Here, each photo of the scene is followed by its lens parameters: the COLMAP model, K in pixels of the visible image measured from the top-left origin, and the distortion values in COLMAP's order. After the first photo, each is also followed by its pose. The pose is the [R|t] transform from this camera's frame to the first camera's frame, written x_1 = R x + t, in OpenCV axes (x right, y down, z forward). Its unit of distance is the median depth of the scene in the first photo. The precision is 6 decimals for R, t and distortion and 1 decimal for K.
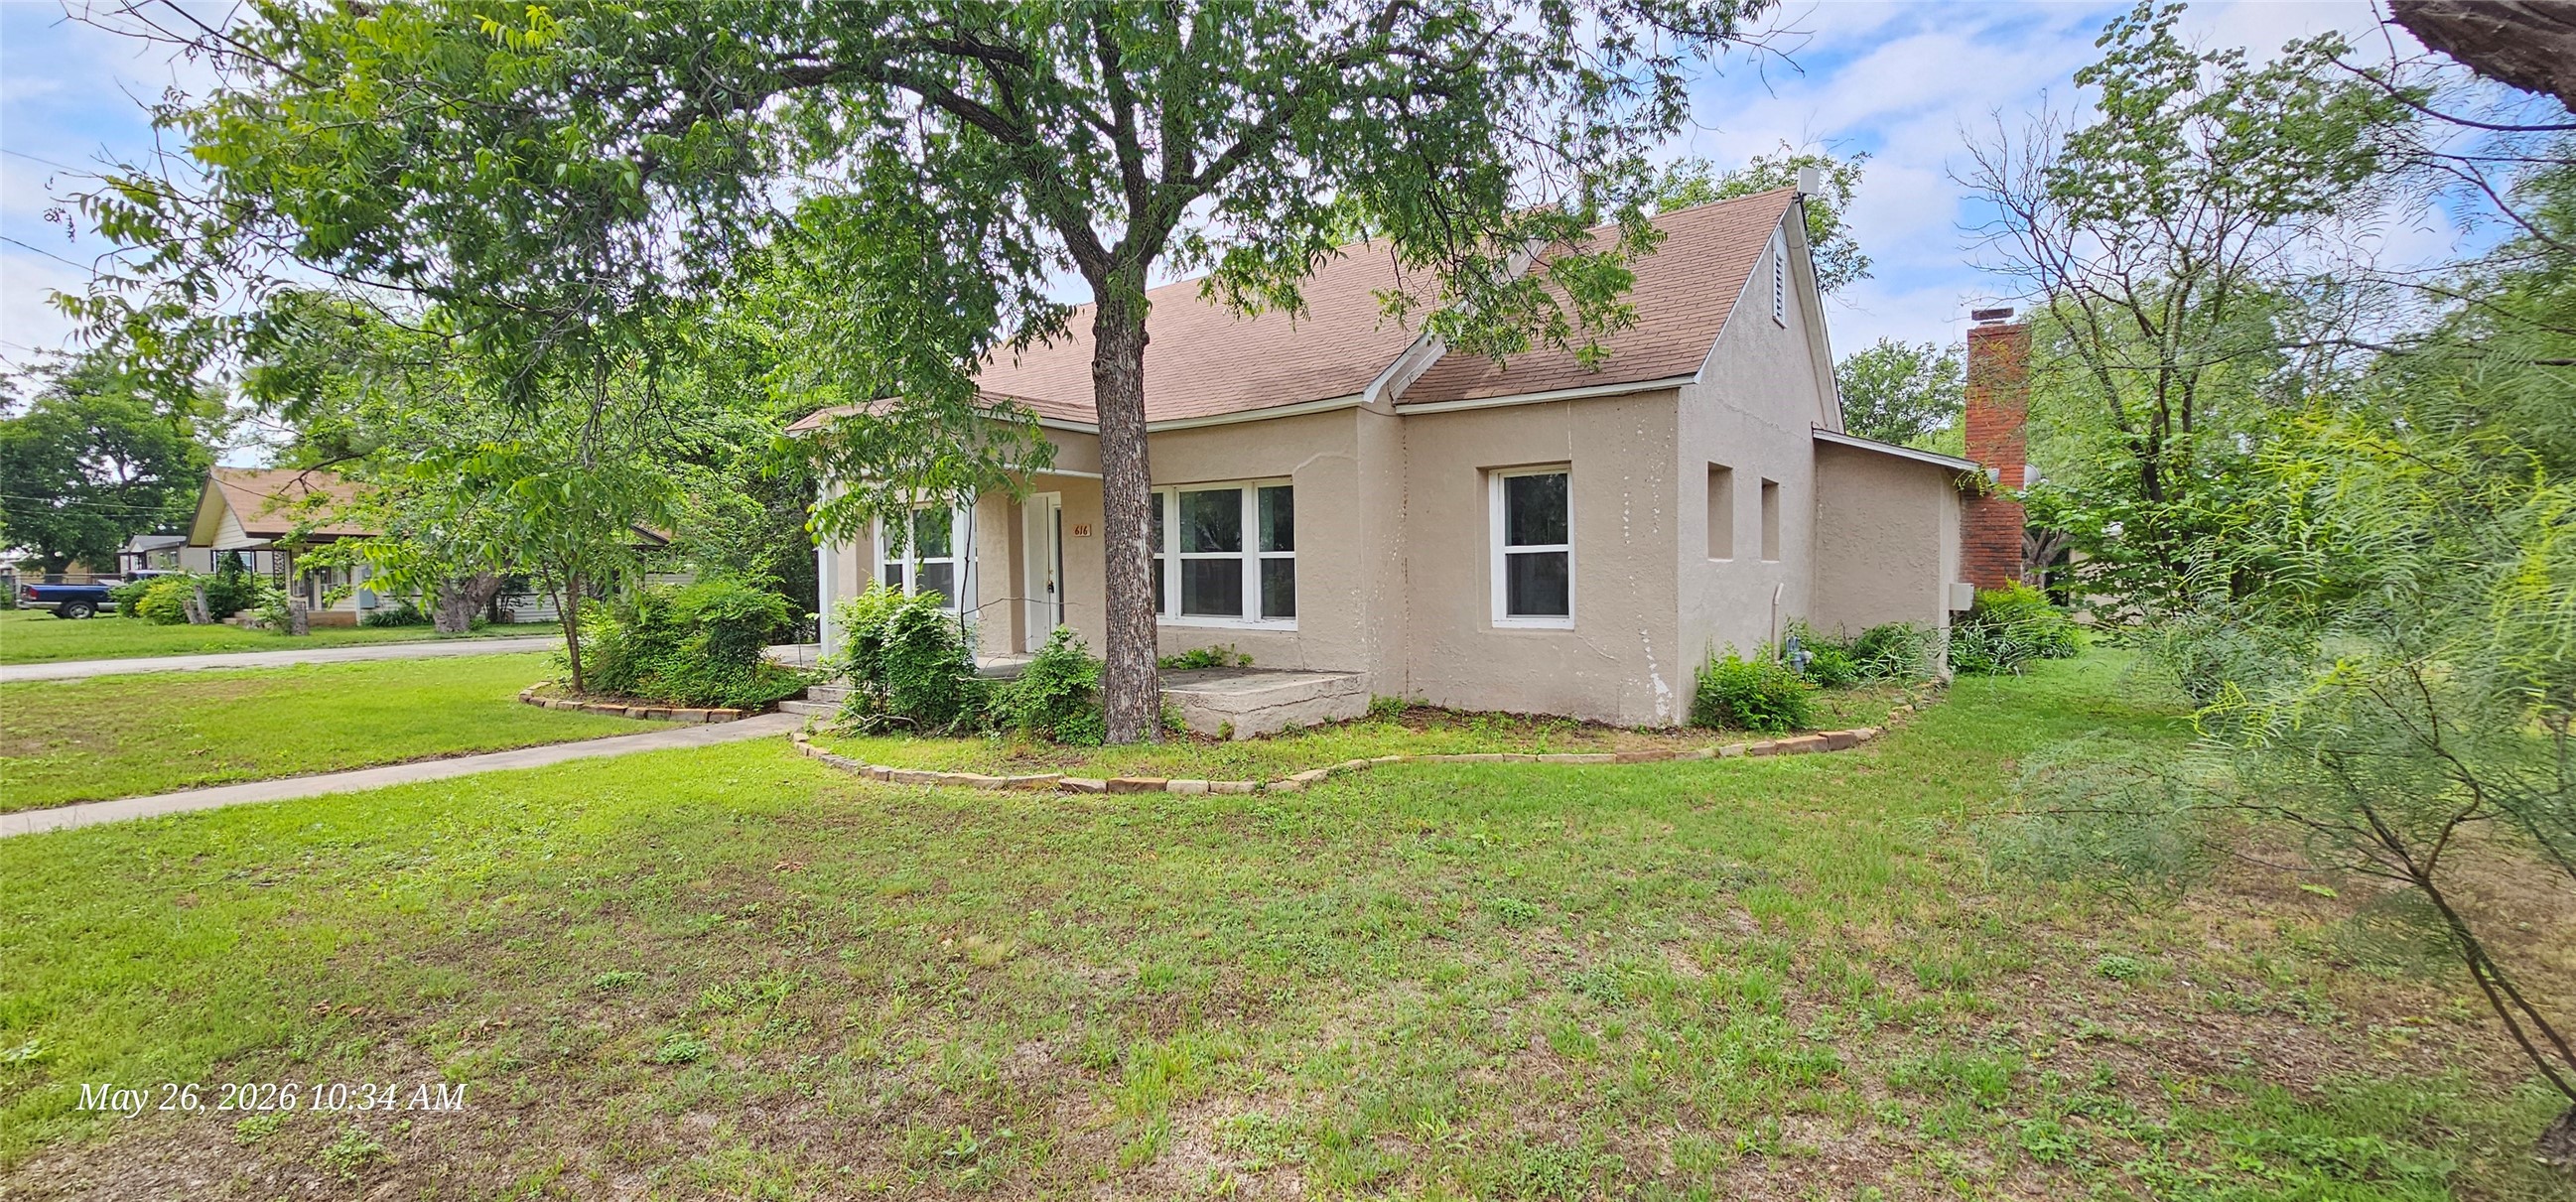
lens RADIAL K [[1048.0, 0, 1301.8], [0, 1048.0, 605.3], [0, 0, 1]] dist [-0.005287, 0.000094]
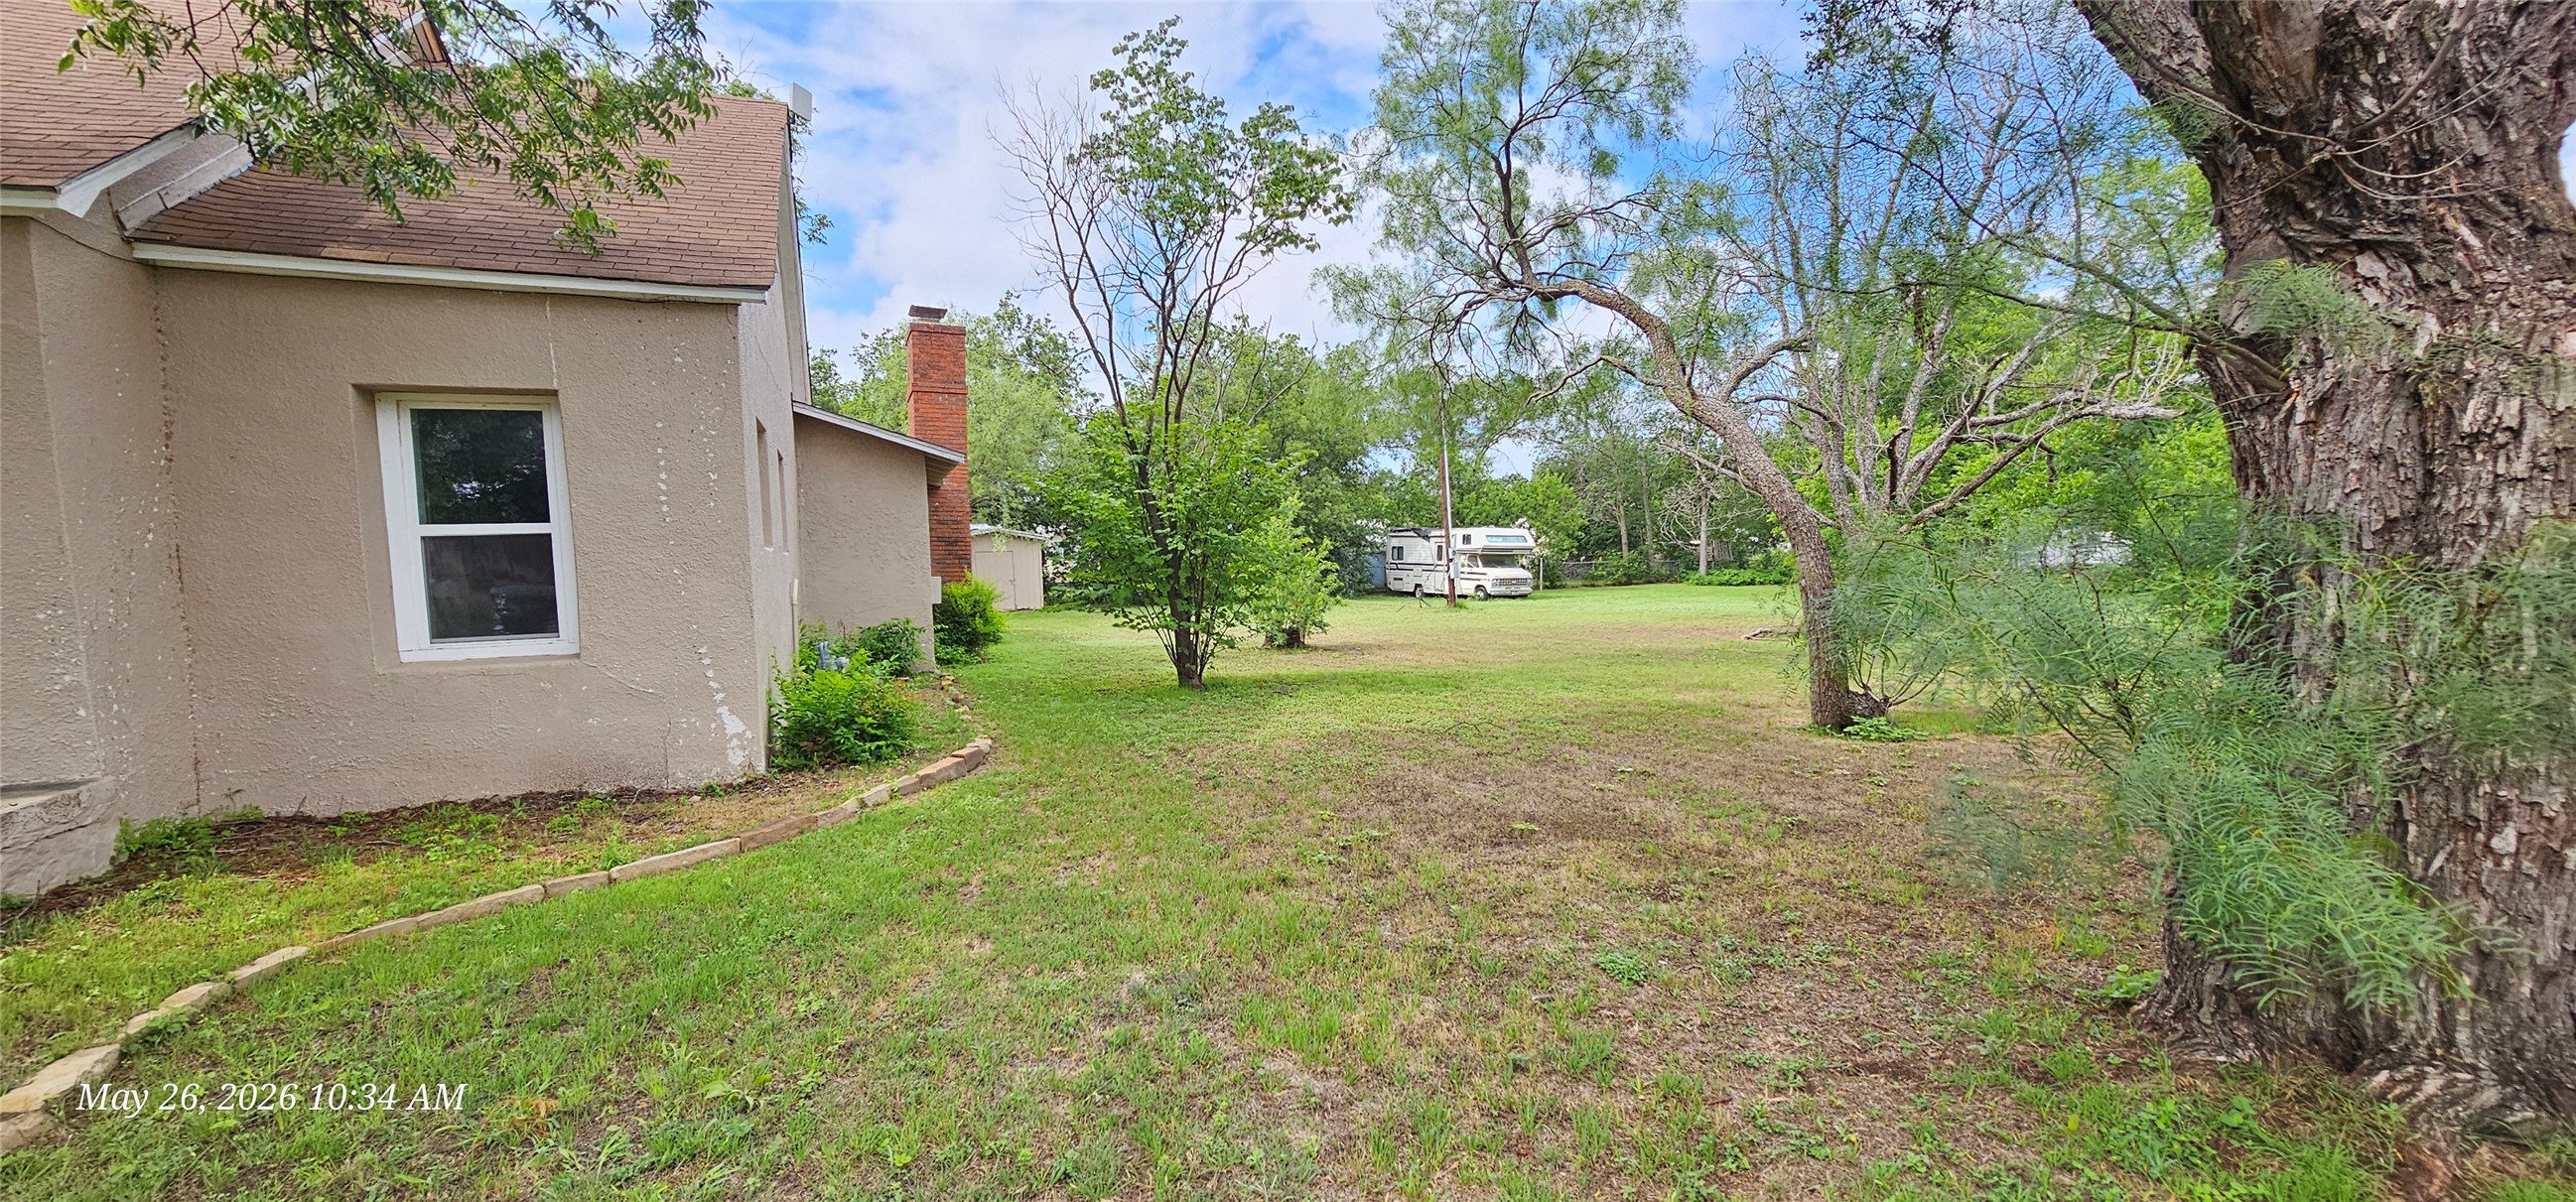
lens RADIAL K [[1048.0, 0, 1286.0], [0, 1048.0, 605.3], [0, 0, 1]] dist [-0.005287, 0.000094]
pose [[0.530992, -0.044527, 0.846206, -0.050190], [0.046407, 0.998648, 0.023429, -0.001522], [-0.846105, 0.026829, 0.532340, 0.282896]]
